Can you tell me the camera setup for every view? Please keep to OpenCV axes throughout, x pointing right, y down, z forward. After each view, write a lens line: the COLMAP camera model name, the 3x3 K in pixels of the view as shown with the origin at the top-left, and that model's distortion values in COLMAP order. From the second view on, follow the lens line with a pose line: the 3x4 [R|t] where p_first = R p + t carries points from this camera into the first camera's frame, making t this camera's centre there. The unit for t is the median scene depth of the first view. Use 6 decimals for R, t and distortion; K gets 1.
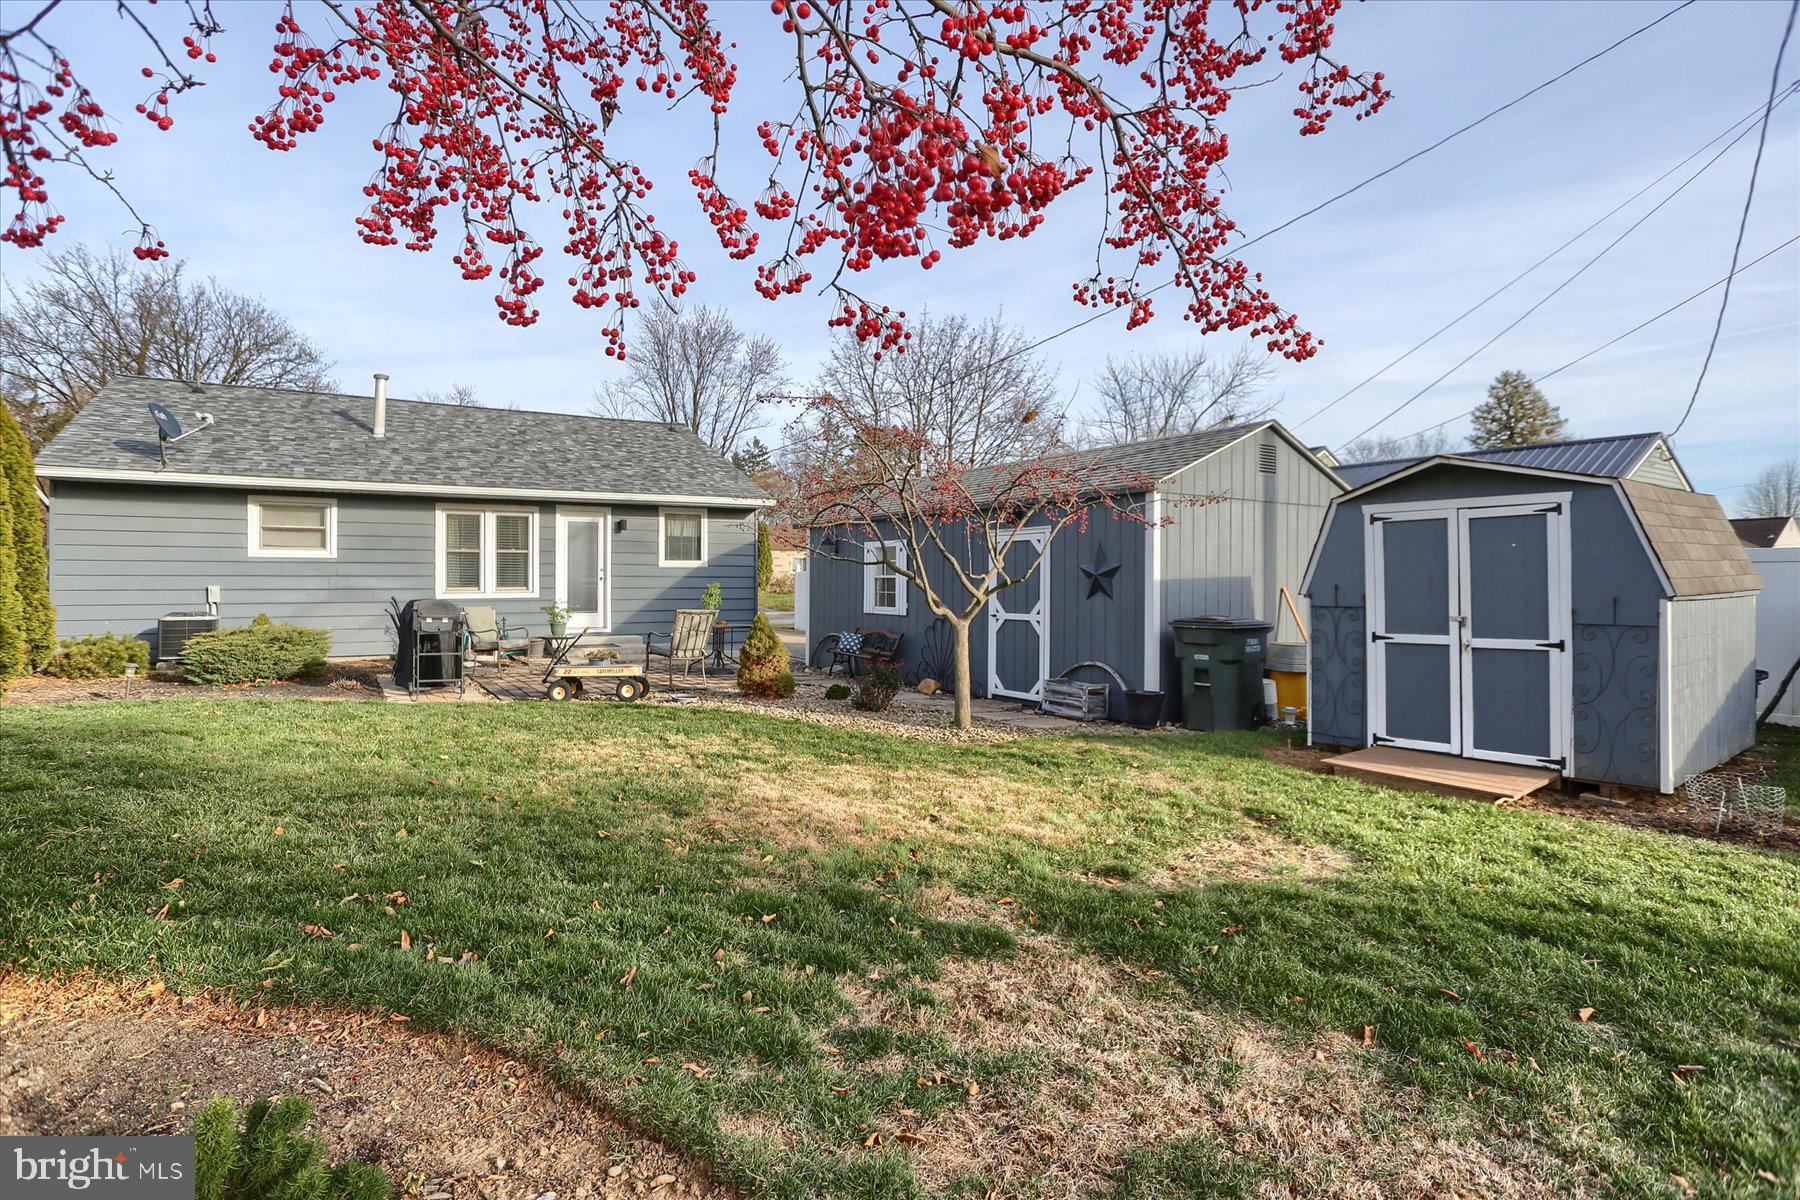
lens RADIAL K [[911.3, 0, 857.0], [0, 911.3, 552.9], [0, 0, 1]] dist [-0.076228, 0.032407]
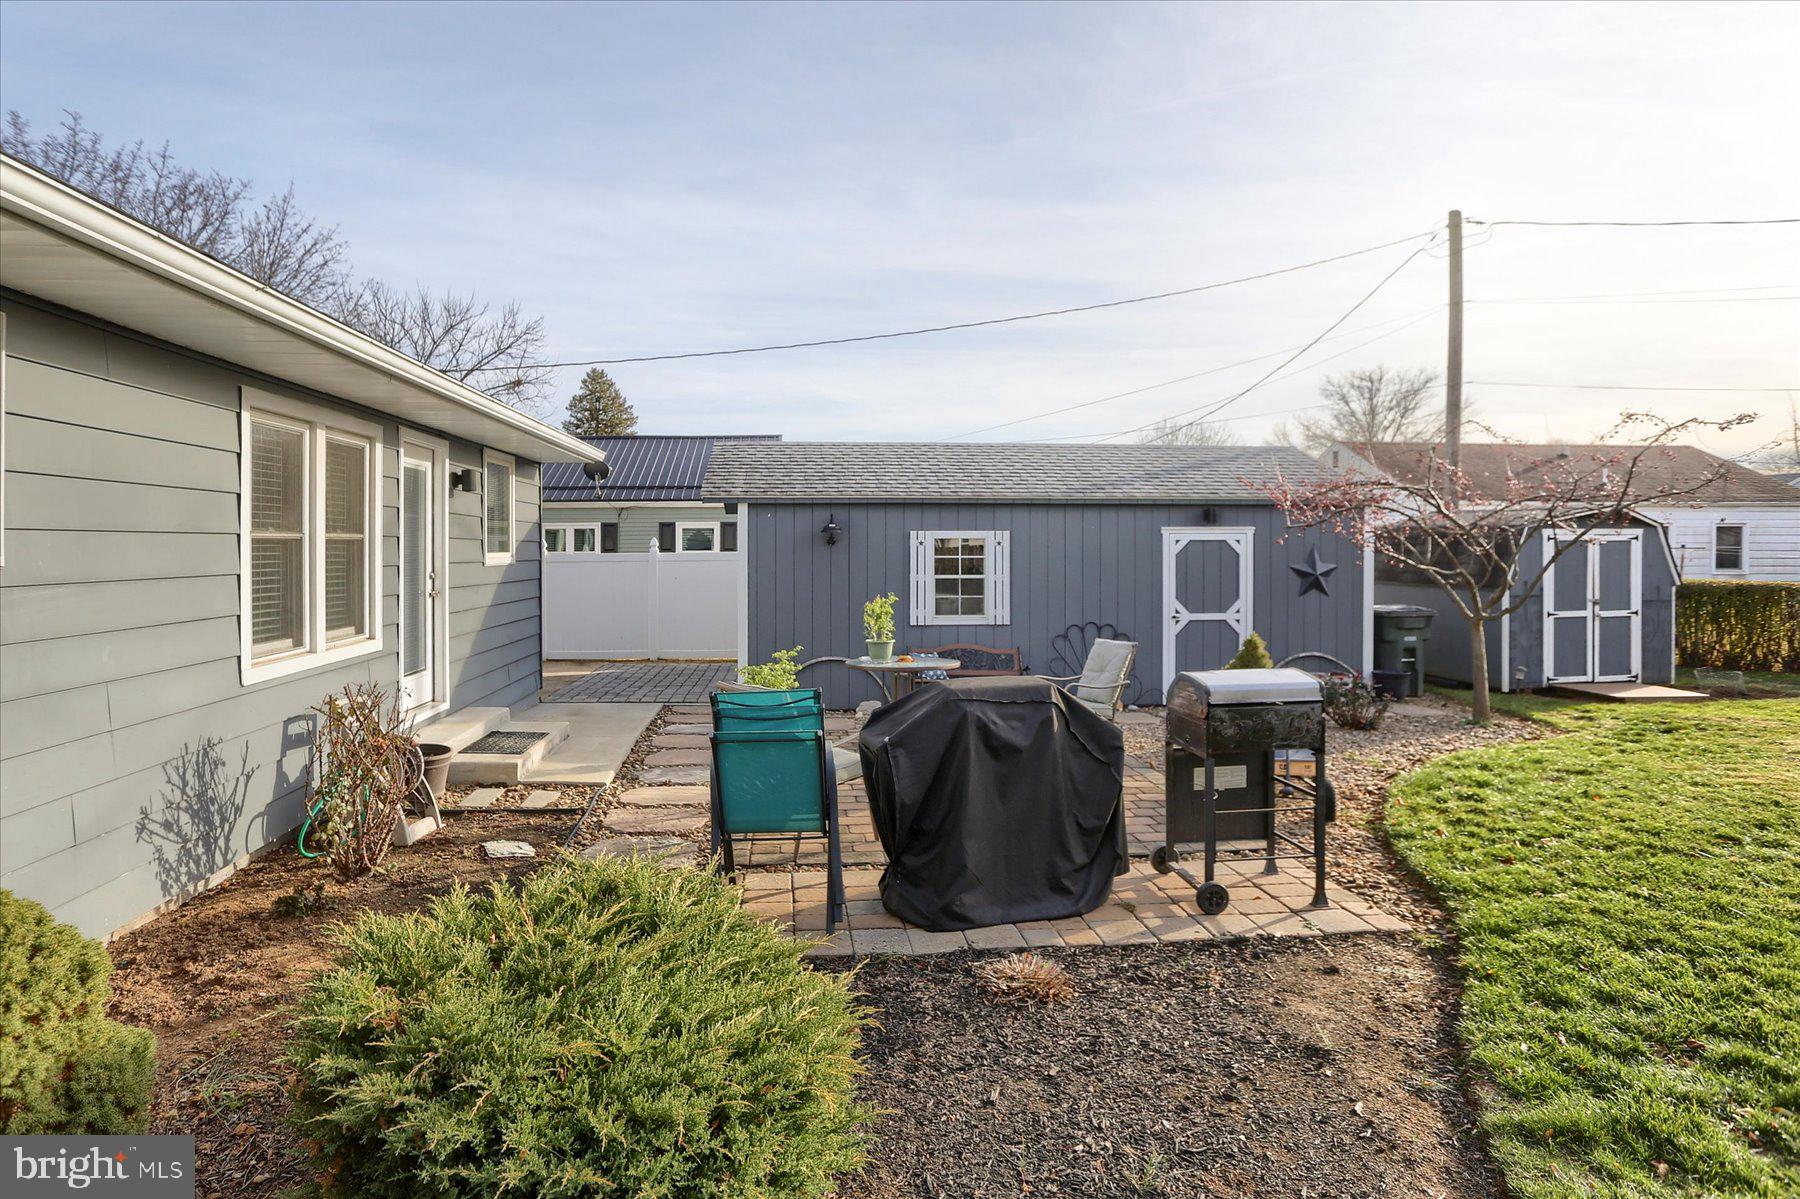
lens RADIAL K [[911.3, 0, 857.0], [0, 911.3, 552.4], [0, 0, 1]] dist [-0.076228, 0.032407]
pose [[0.461692, -0.008909, 0.886995, -0.780844], [-0.023789, 0.999466, 0.022421, -0.011288], [-0.886721, -0.031452, 0.461234, 0.799696]]
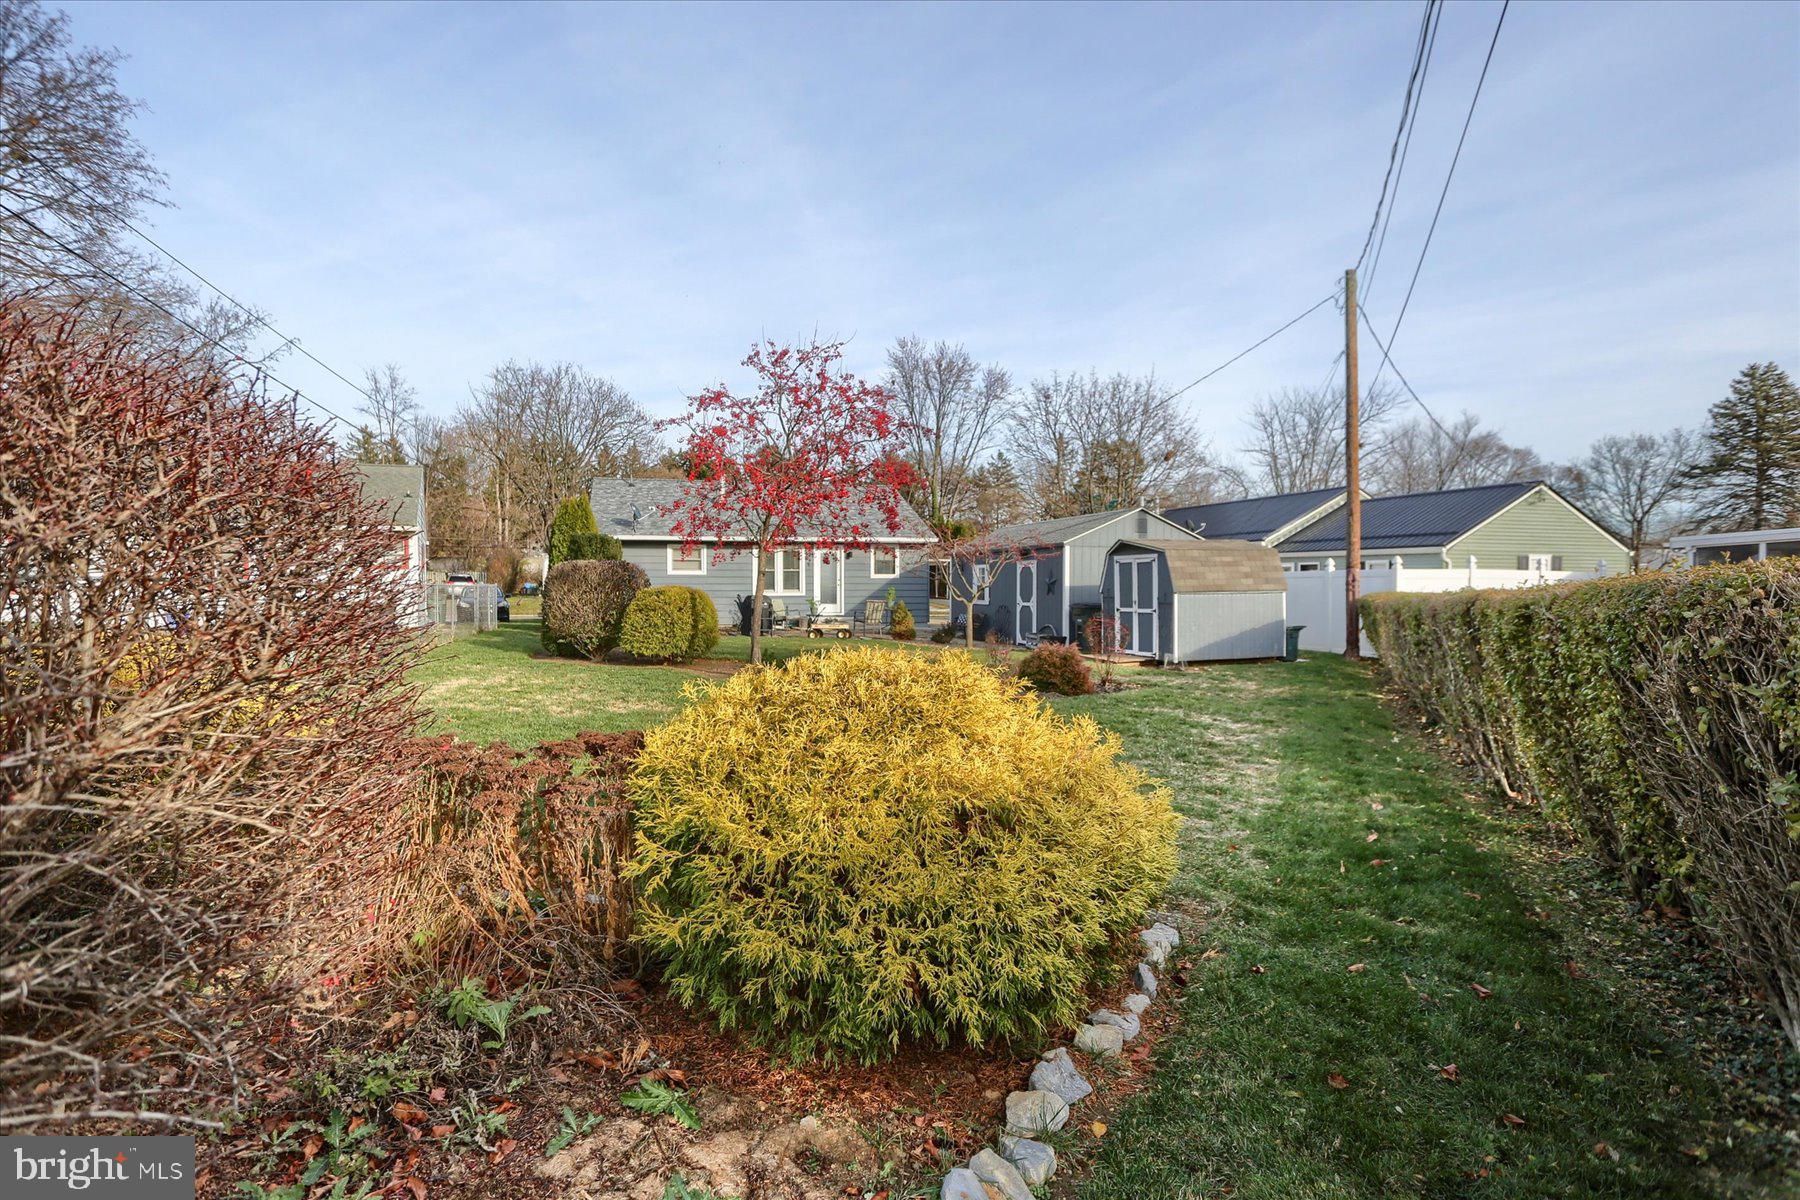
lens RADIAL K [[911.3, 0, 857.0], [0, 911.3, 552.9], [0, 0, 1]] dist [-0.076228, 0.032407]
pose [[0.959460, -0.011676, -0.281603, 0.351516], [0.010639, 0.999930, -0.005213, -0.034197], [0.281644, 0.002006, 0.959517, -0.968273]]
